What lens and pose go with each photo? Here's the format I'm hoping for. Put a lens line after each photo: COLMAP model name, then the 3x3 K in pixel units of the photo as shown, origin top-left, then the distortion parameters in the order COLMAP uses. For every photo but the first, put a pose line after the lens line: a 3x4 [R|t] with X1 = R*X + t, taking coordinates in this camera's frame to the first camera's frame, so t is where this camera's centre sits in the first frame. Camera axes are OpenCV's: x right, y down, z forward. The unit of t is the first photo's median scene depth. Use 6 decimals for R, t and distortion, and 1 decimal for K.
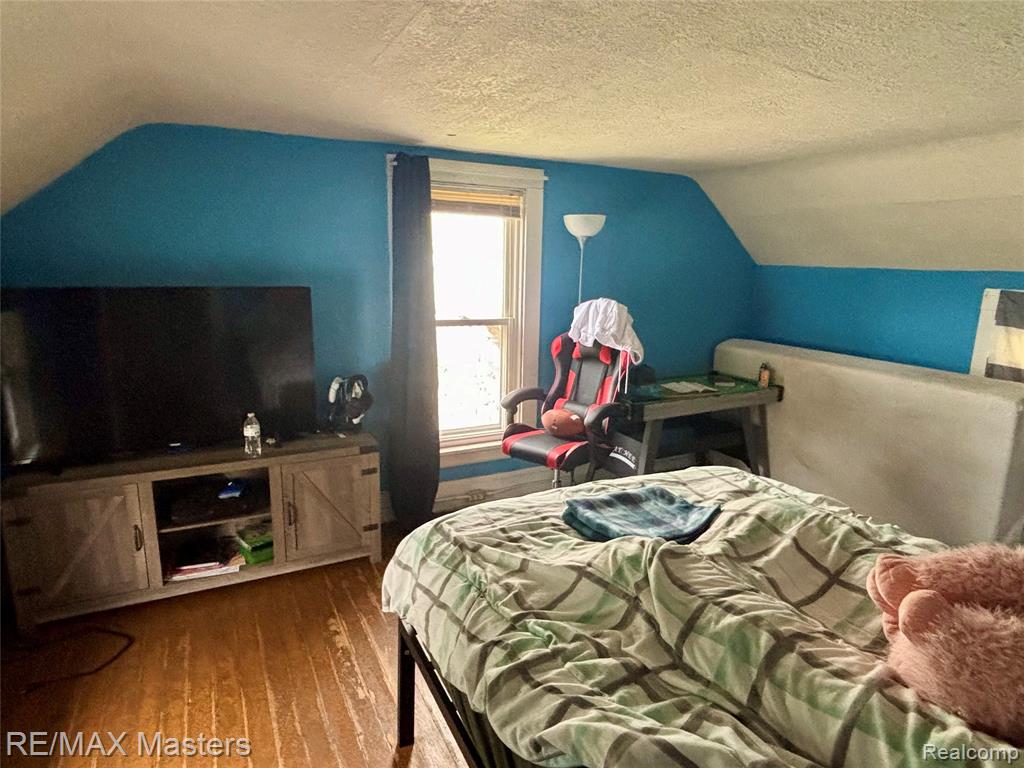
lens RADIAL K [[571.5, 0, 512.0], [0, 571.5, 384.0], [0, 0, 1]] dist [0.002104, 0.000099]
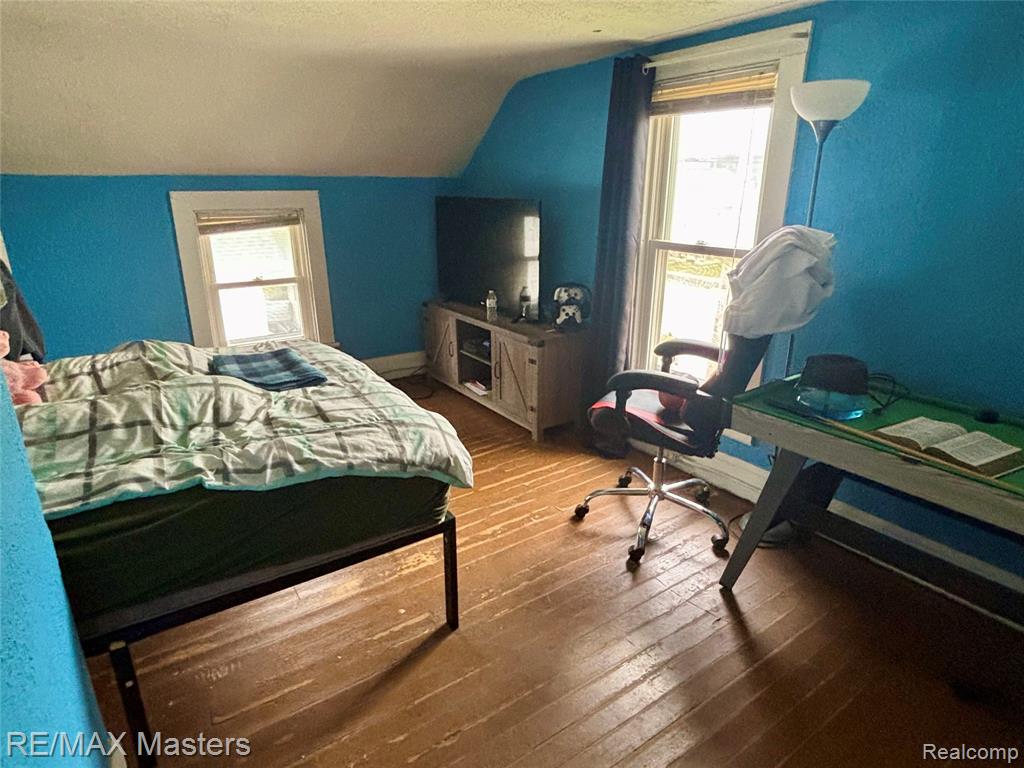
lens RADIAL K [[600.1, 0, 512.0], [0, 600.1, 384.0], [0, 0, 1]] dist [-0.004902, -0.000645]
pose [[0.122361, 0.297424, -0.946872, 0.970548], [-0.187779, 0.943747, 0.272176, -0.137277], [0.974560, 0.144499, 0.171328, 0.781795]]
